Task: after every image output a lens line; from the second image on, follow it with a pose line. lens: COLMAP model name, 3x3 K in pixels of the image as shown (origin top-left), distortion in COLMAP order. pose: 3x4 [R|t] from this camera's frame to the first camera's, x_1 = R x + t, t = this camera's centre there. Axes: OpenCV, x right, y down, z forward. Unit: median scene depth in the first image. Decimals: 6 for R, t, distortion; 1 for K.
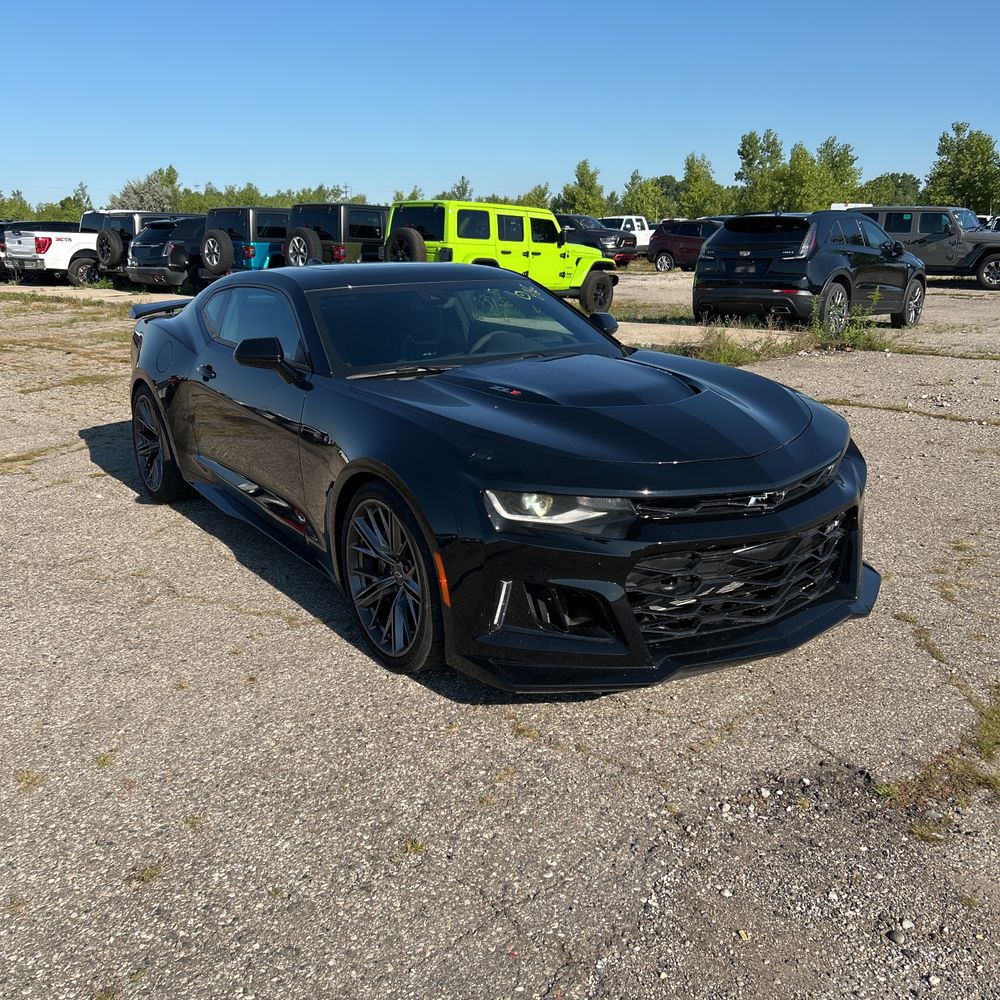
lens RADIAL K [[1013.9, 0, 483.6], [0, 1013.9, 504.0], [0, 0, 1]] dist [0.007986, -0.016987]
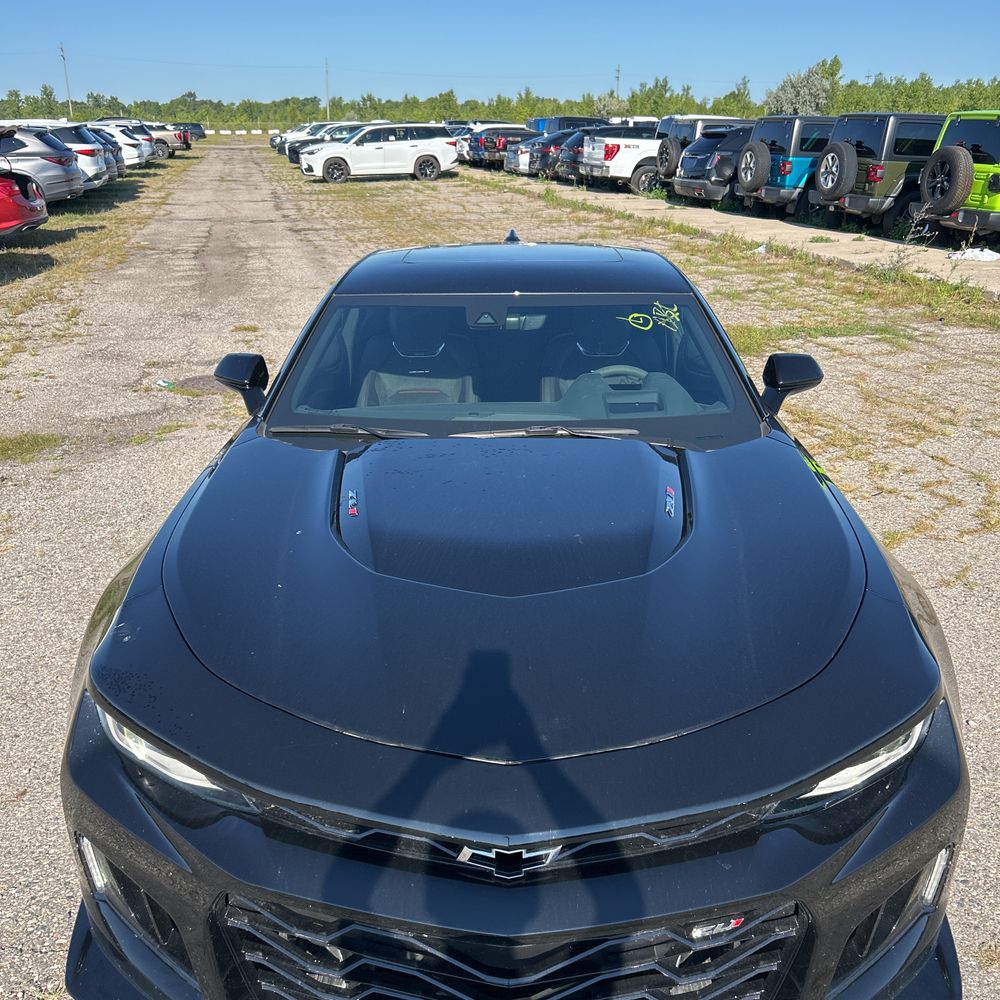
lens RADIAL K [[1007.7, 0, 494.6], [0, 1007.7, 496.5], [0, 0, 1]] dist [0.023523, -0.013176]
pose [[0.824335, 0.202005, -0.528835, 0.072737], [-0.153989, 0.978957, 0.133908, -0.035893], [0.544756, -0.028950, 0.838095, 0.082068]]
